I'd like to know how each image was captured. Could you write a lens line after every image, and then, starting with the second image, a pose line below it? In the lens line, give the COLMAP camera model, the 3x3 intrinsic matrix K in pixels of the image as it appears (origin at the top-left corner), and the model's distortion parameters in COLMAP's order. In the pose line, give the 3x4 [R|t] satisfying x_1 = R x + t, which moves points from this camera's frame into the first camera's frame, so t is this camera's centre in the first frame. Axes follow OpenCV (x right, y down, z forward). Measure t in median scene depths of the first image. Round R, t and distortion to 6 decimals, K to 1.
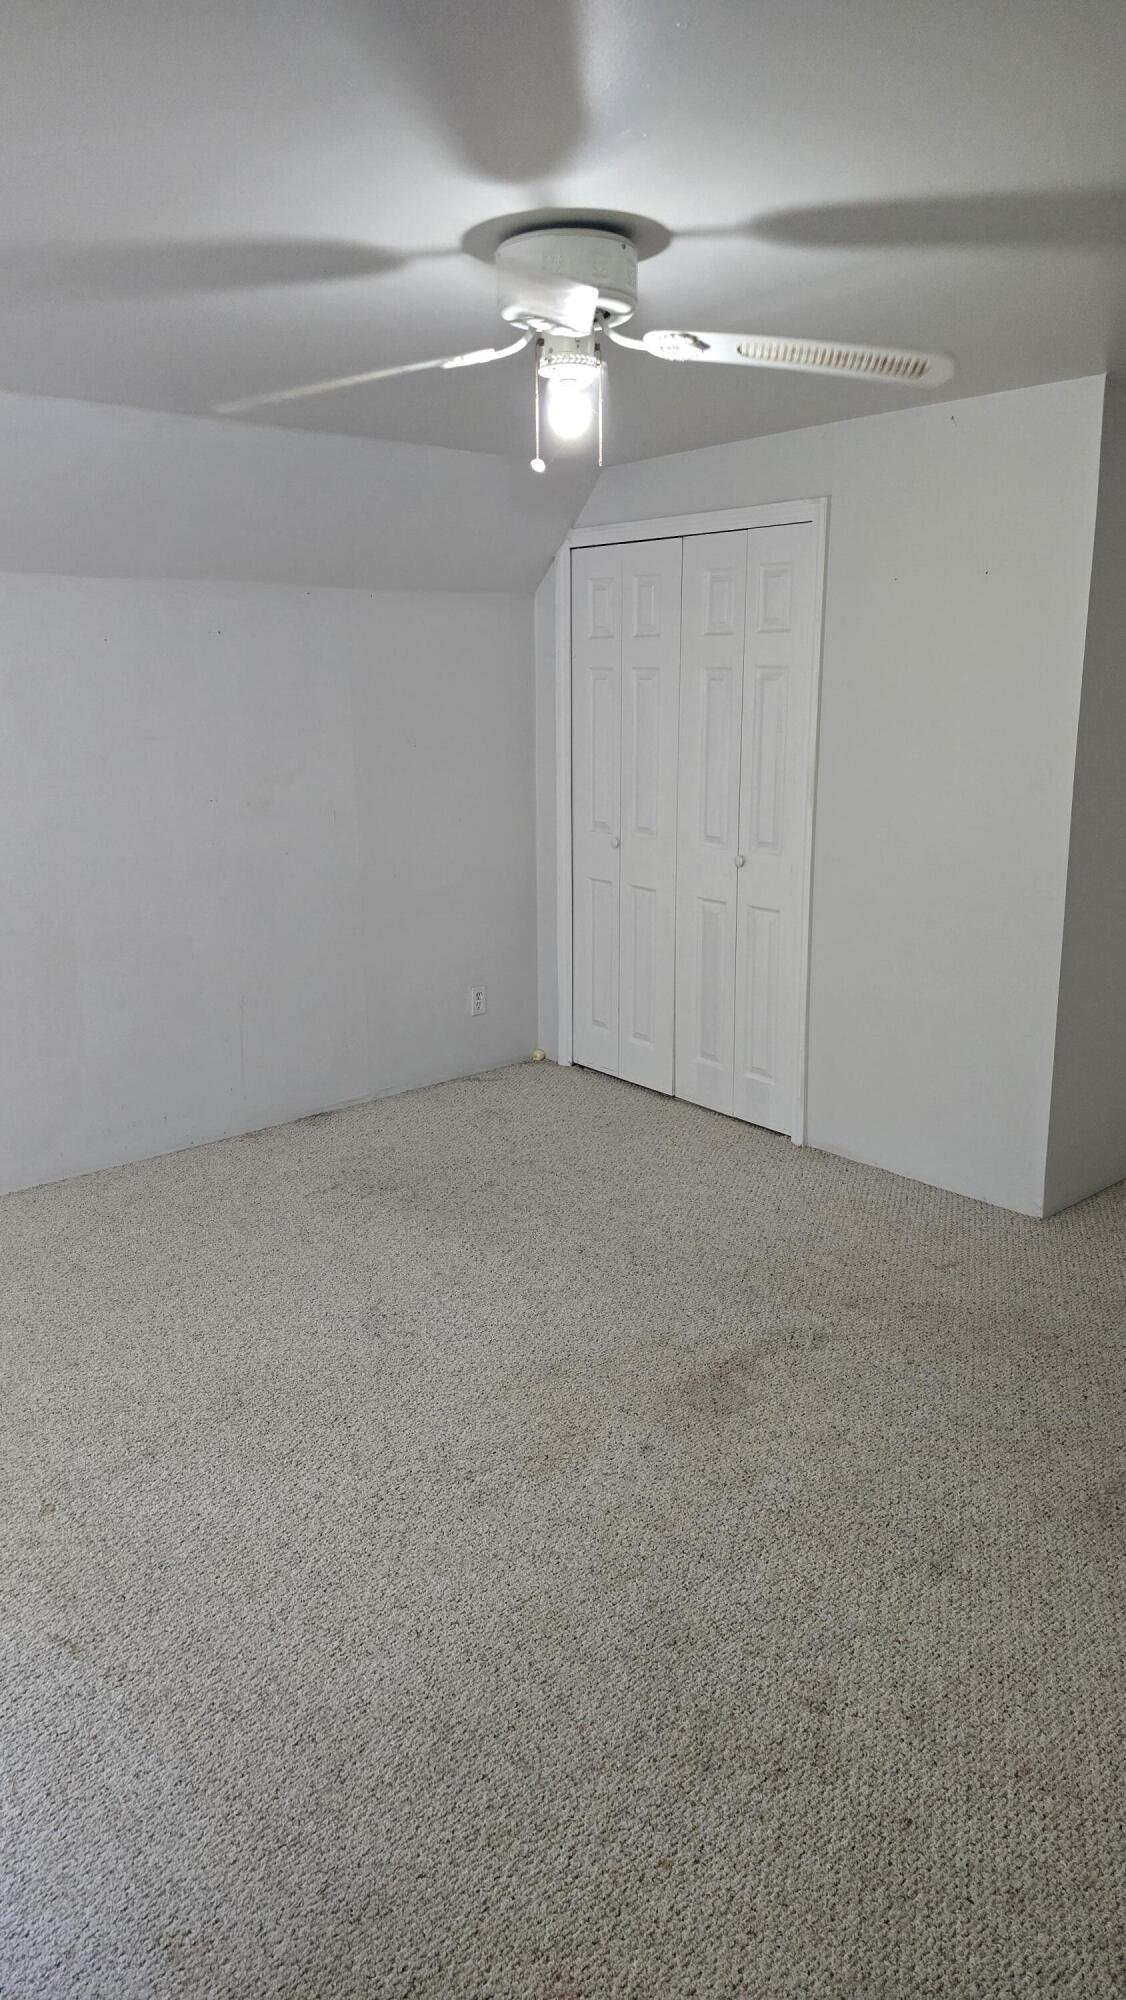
lens RADIAL K [[1348.4, 0, 567.2], [0, 1348.4, 993.0], [0, 0, 1]] dist [0.063573, -0.064328]
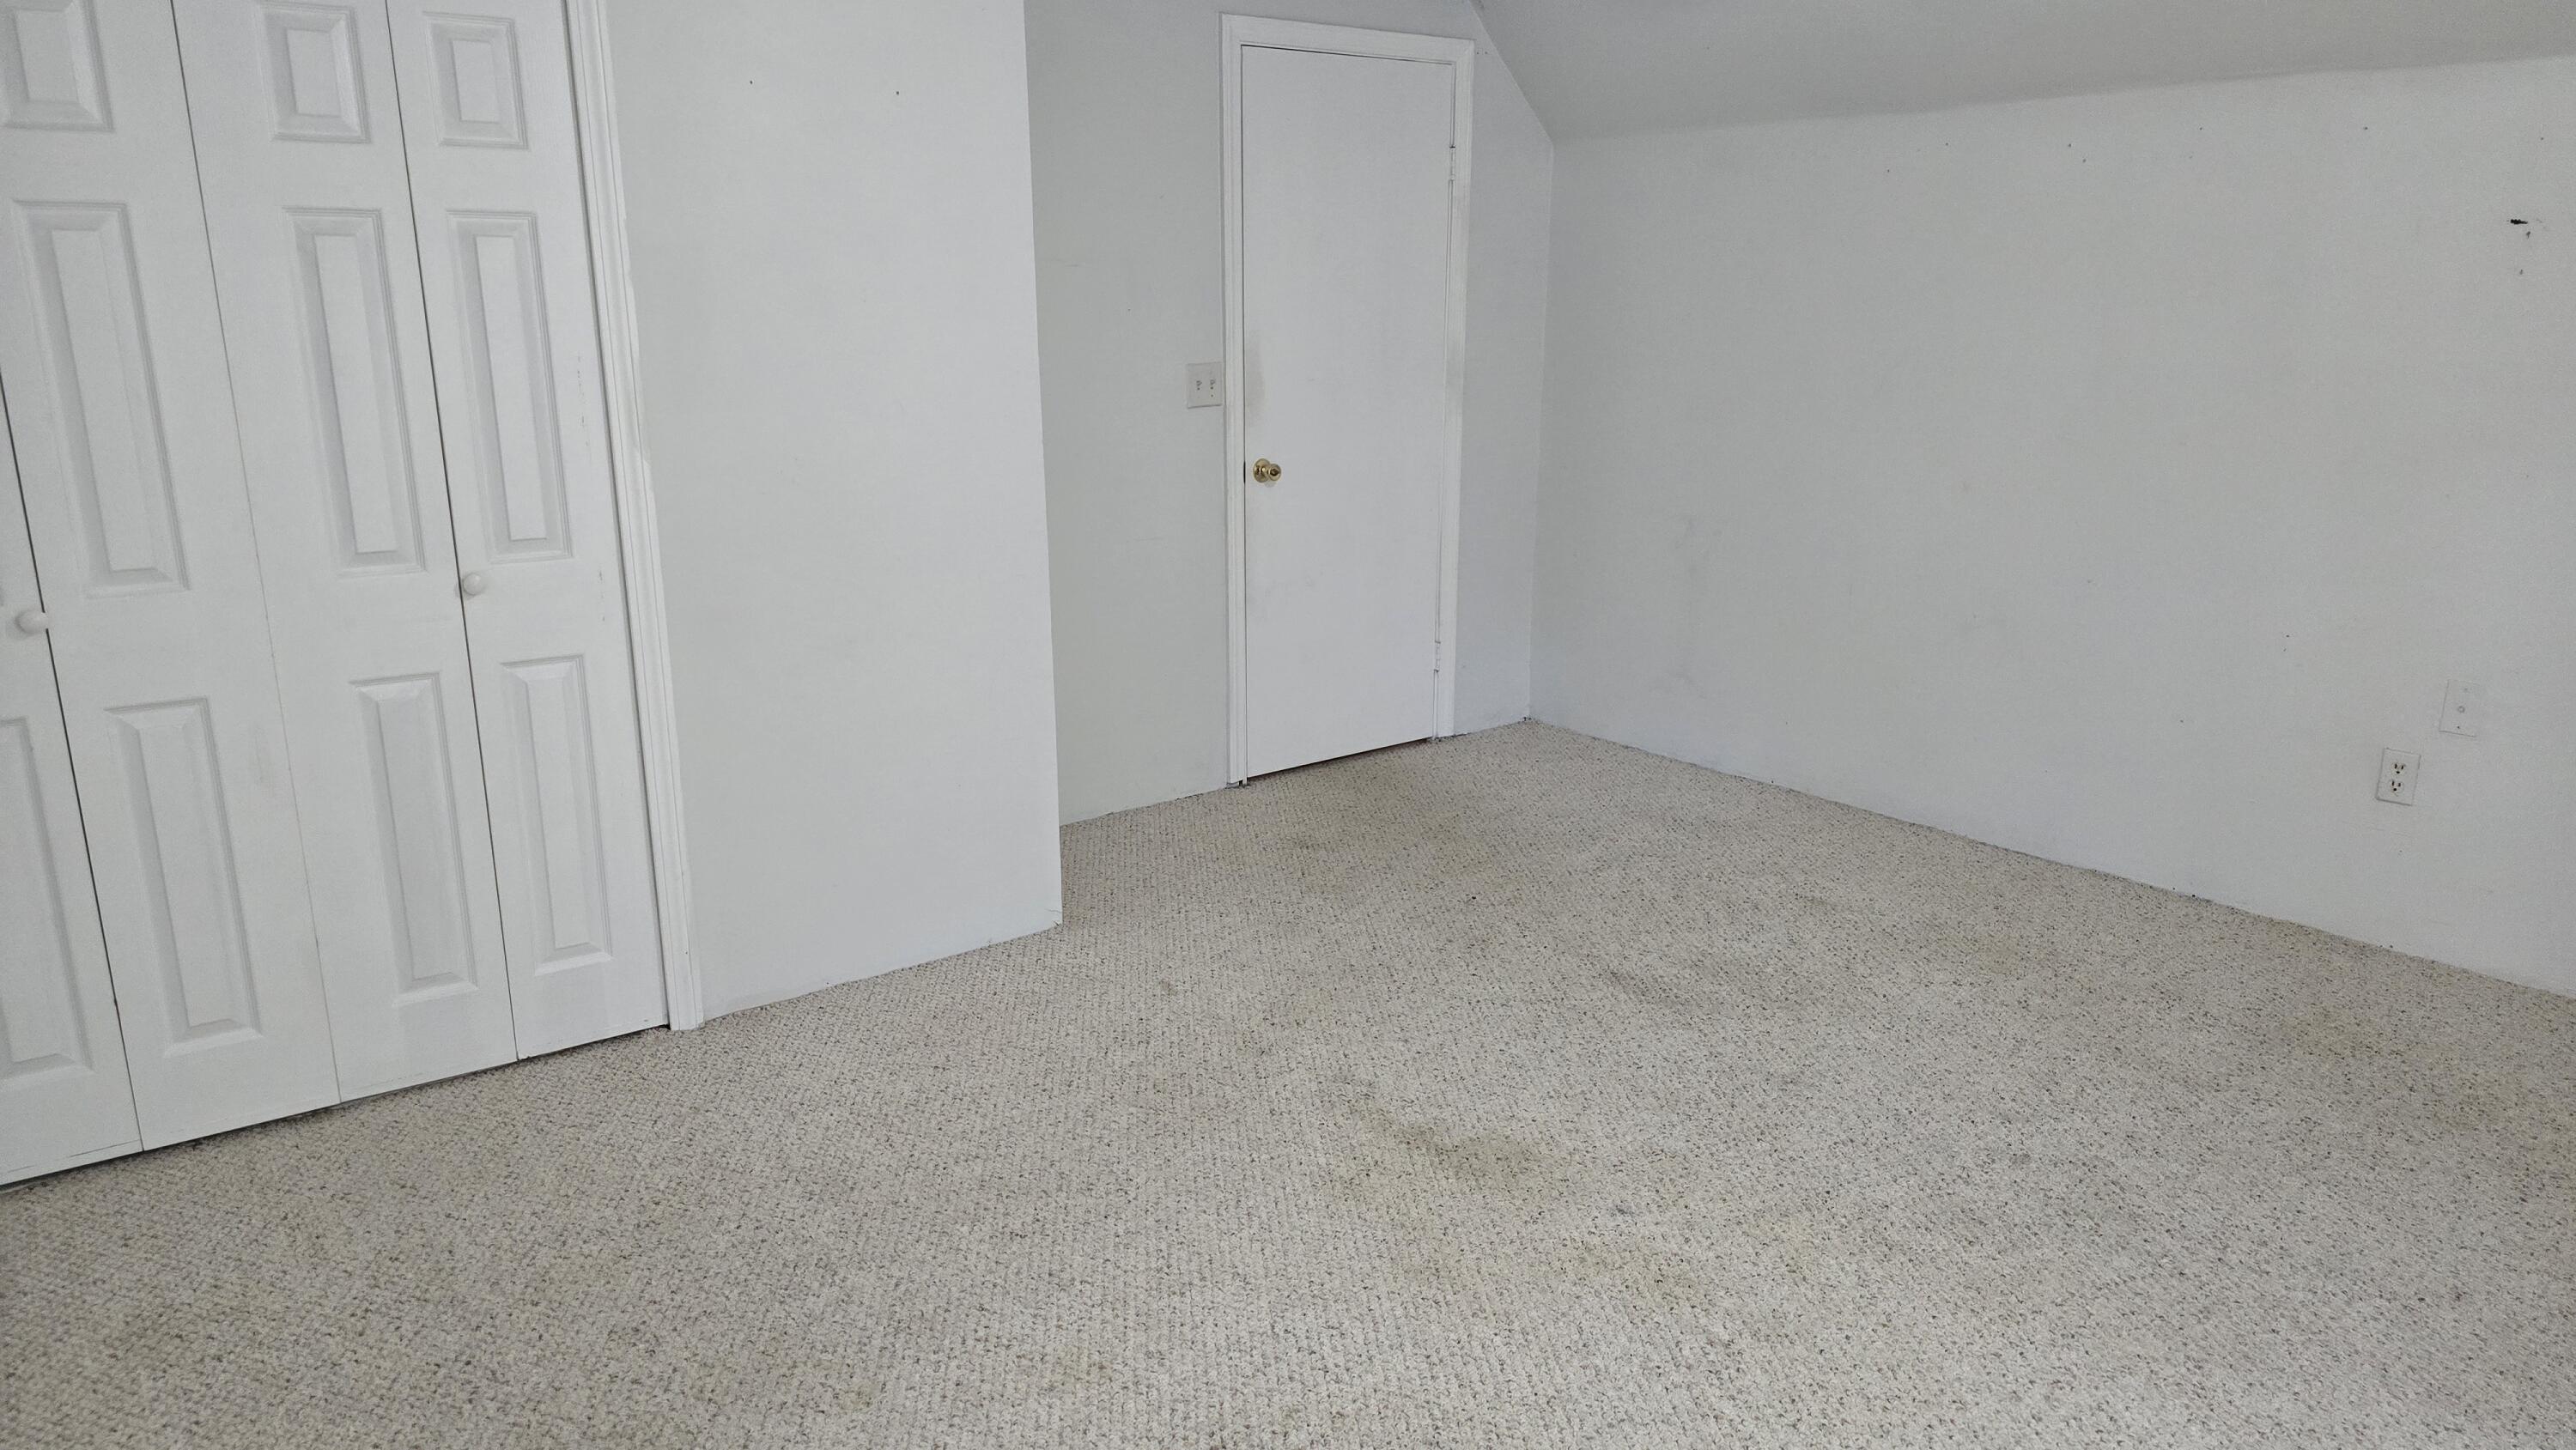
lens RADIAL K [[1736.5, 0, 1287.1], [0, 1736.5, 735.7], [0, 0, 1]] dist [0.063573, -0.064328]
pose [[0.048891, -0.240323, 0.969461, -0.554428], [0.236469, 0.945812, 0.222535, -0.124092], [-0.970408, 0.218368, 0.103071, 0.660089]]
